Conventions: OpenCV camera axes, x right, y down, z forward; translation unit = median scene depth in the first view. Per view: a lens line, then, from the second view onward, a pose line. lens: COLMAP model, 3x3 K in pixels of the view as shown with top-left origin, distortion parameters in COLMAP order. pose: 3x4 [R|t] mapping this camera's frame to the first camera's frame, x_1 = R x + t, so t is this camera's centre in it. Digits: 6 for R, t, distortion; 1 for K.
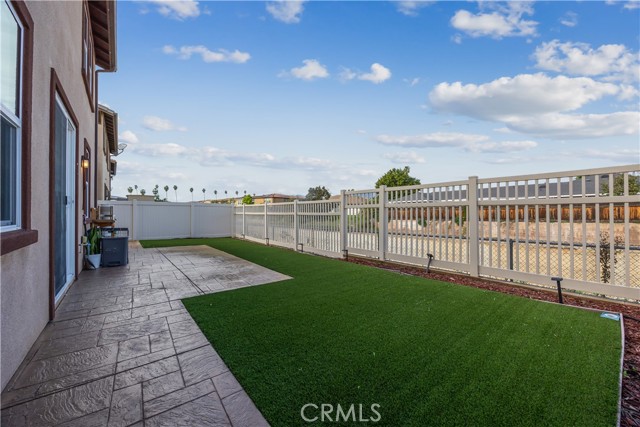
lens RADIAL K [[245.6, 0, 320.1], [0, 245.6, 212.3], [0, 0, 1]] dist [-0.003709, 0.000013]
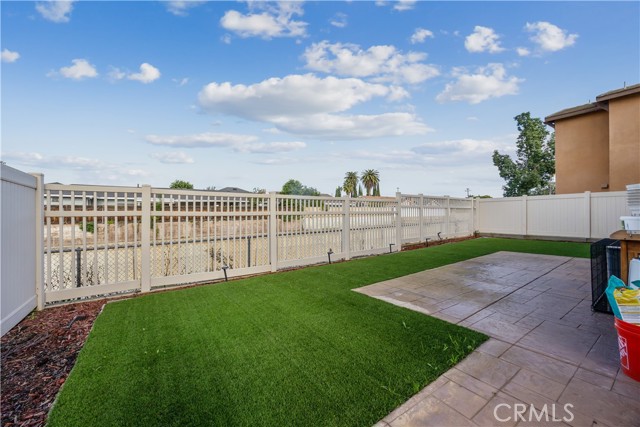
lens RADIAL K [[245.6, 0, 319.1], [0, 245.6, 210.7], [0, 0, 1]] dist [-0.003709, 0.000013]
pose [[0.999965, 0.006040, 0.005791, 0.935568], [-0.006052, 0.999980, 0.001993, -0.011860], [-0.005779, -0.002028, 0.999981, -0.004746]]
